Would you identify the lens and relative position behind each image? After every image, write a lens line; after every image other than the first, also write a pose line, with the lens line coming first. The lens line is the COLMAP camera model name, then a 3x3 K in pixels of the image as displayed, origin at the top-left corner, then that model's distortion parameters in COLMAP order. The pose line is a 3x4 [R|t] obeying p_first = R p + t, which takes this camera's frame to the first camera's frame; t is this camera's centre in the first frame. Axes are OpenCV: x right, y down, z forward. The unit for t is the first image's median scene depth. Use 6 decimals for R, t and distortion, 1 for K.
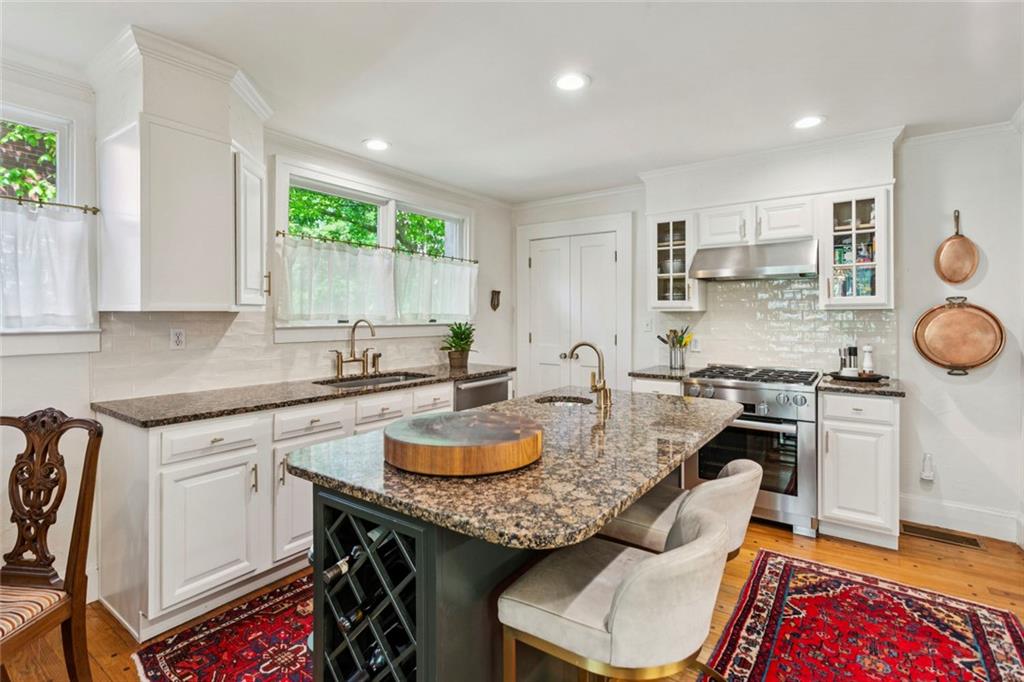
lens RADIAL K [[488.7, 0, 511.1], [0, 488.7, 314.1], [0, 0, 1]] dist [0.004063, 0.002368]
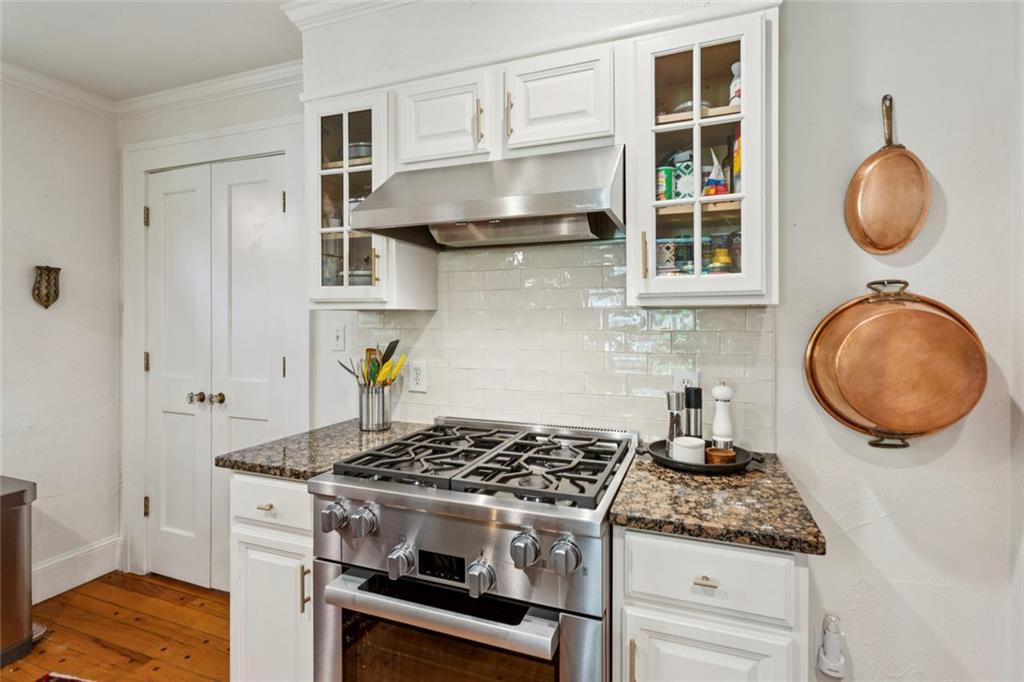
lens RADIAL K [[488.7, 0, 509.2], [0, 488.7, 318.3], [0, 0, 1]] dist [0.004063, 0.002368]
pose [[0.967718, 0.003129, 0.252016, 0.432223], [-0.003050, 0.999995, -0.000704, 0.002652], [-0.252017, -0.000087, 0.967723, 0.625338]]
